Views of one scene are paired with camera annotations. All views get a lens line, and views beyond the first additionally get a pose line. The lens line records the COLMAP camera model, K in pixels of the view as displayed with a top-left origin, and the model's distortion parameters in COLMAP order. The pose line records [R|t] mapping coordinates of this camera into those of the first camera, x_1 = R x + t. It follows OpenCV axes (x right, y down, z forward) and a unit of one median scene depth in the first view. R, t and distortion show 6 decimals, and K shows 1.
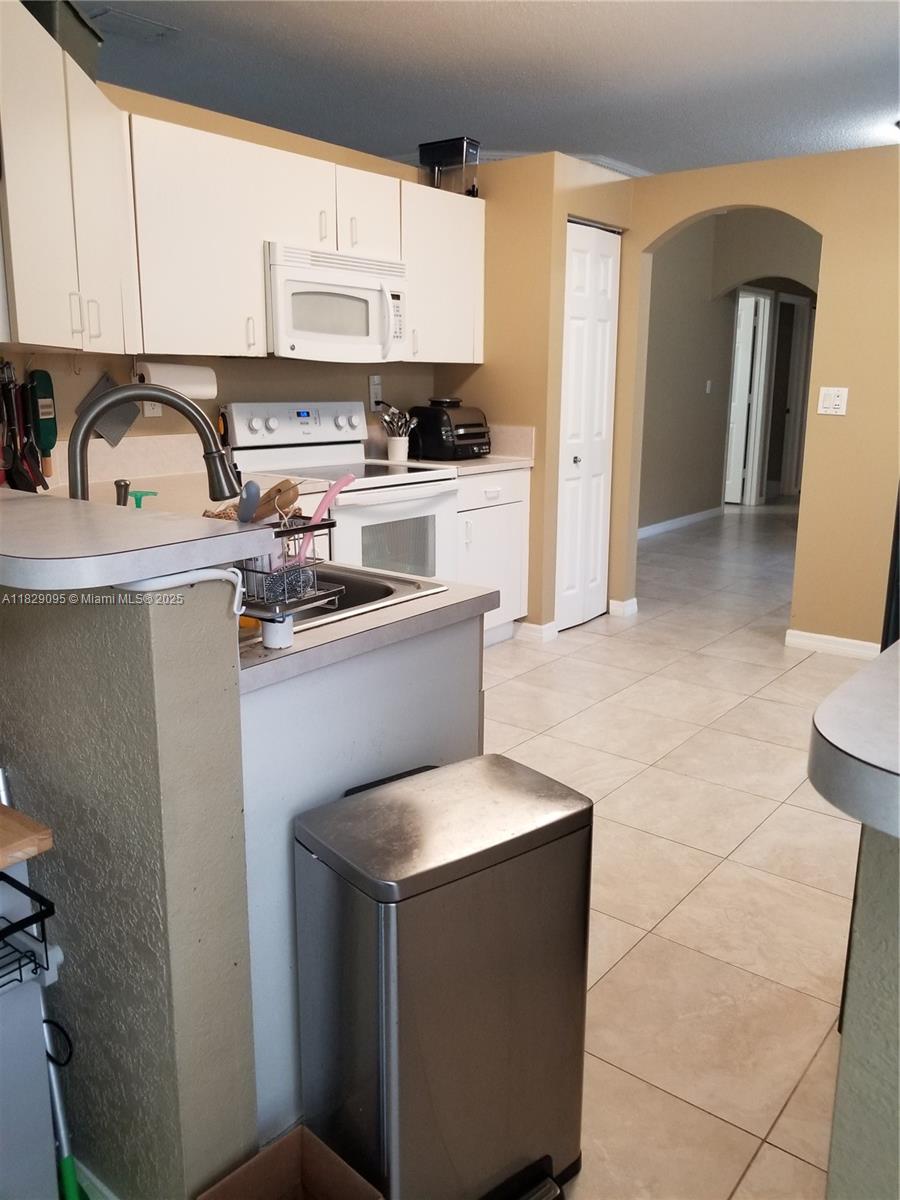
lens RADIAL K [[945.0, 0, 454.6], [0, 945.0, 584.8], [0, 0, 1]] dist [0.031103, -0.004381]
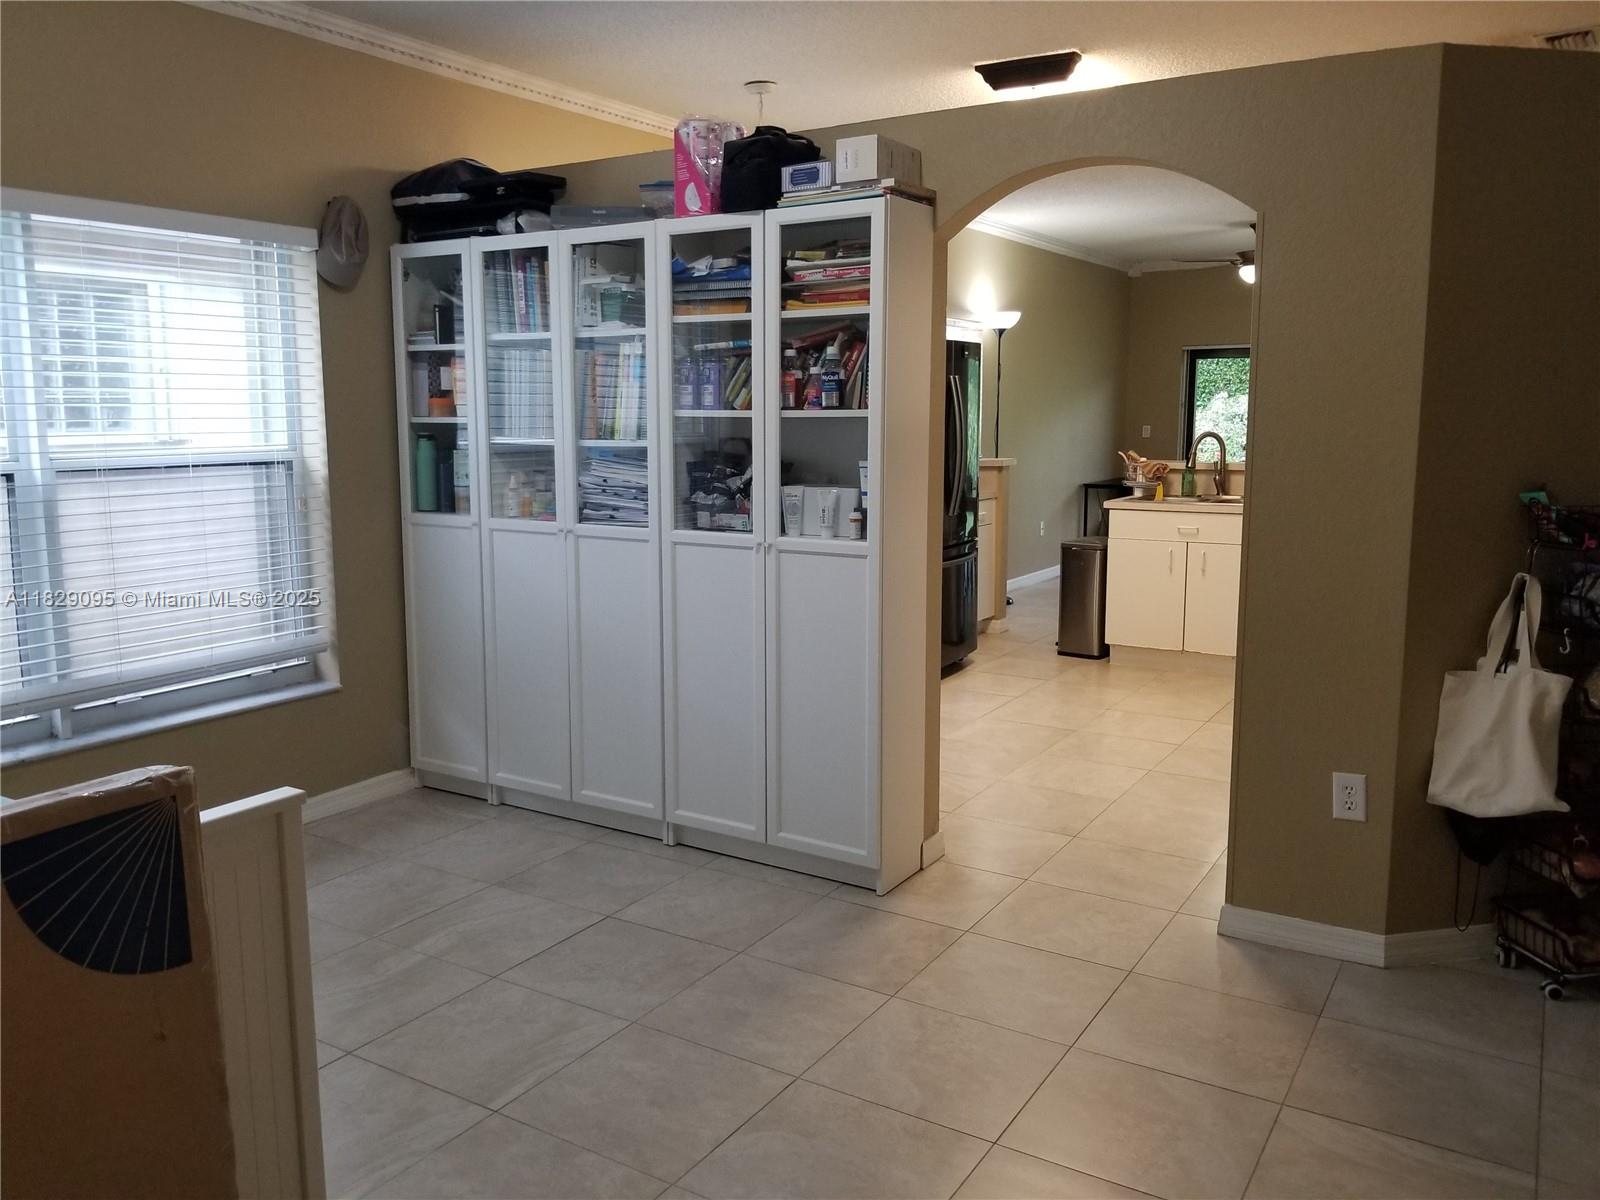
lens RADIAL K [[1260.0, 0, 794.6], [0, 1260.0, 573.8], [0, 0, 1]] dist [0.031103, -0.004381]
pose [[-0.992859, 0.012515, -0.118634, 0.656733], [-0.029461, 0.937954, 0.345506, -0.491586], [0.115597, 0.346534, -0.930887, 2.065156]]
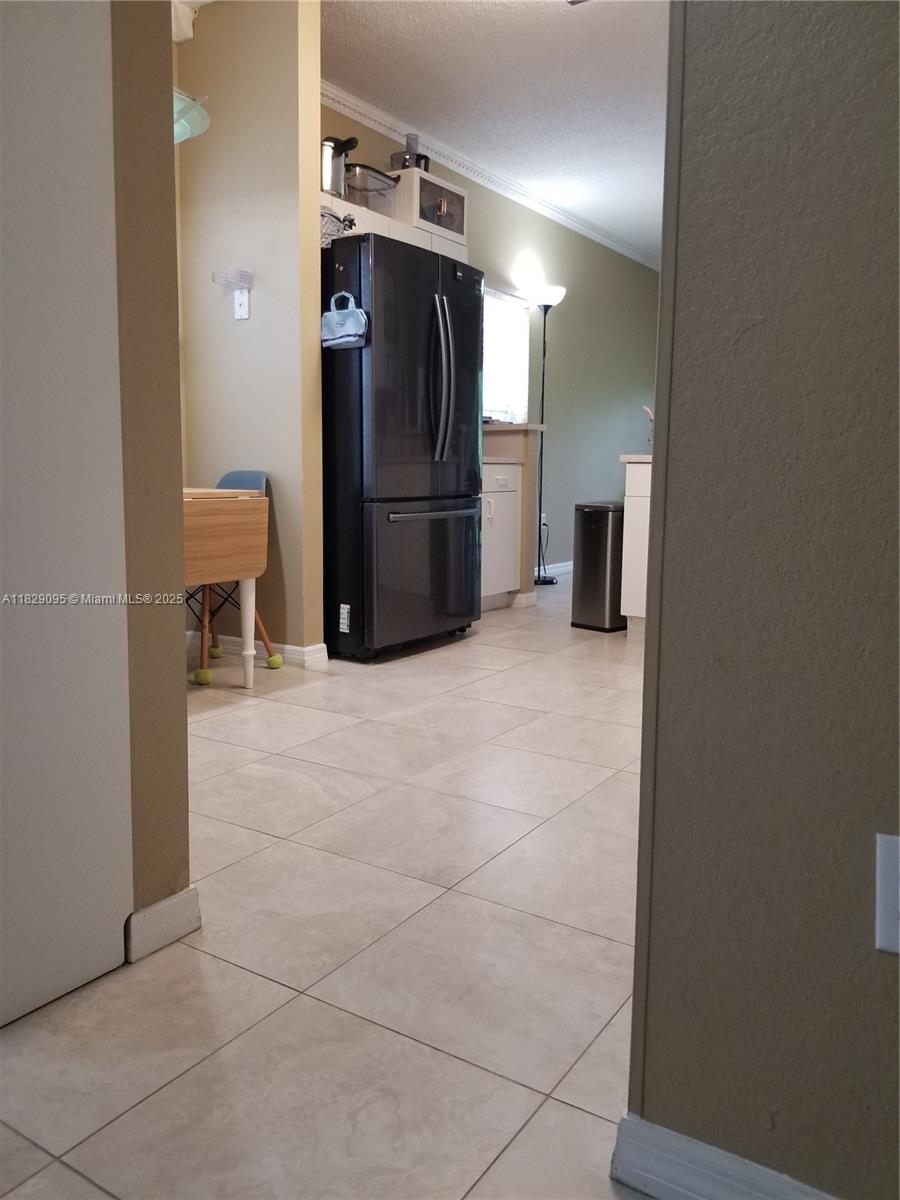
lens RADIAL K [[934.3, 0, 452.0], [0, 934.3, 587.8], [0, 0, 1]] dist [0.036733, -0.012565]
pose [[-0.995388, -0.005066, -0.095796, 0.341543], [-0.038186, 0.937002, 0.347231, -0.234916], [0.088002, 0.349288, -0.932874, 1.571741]]
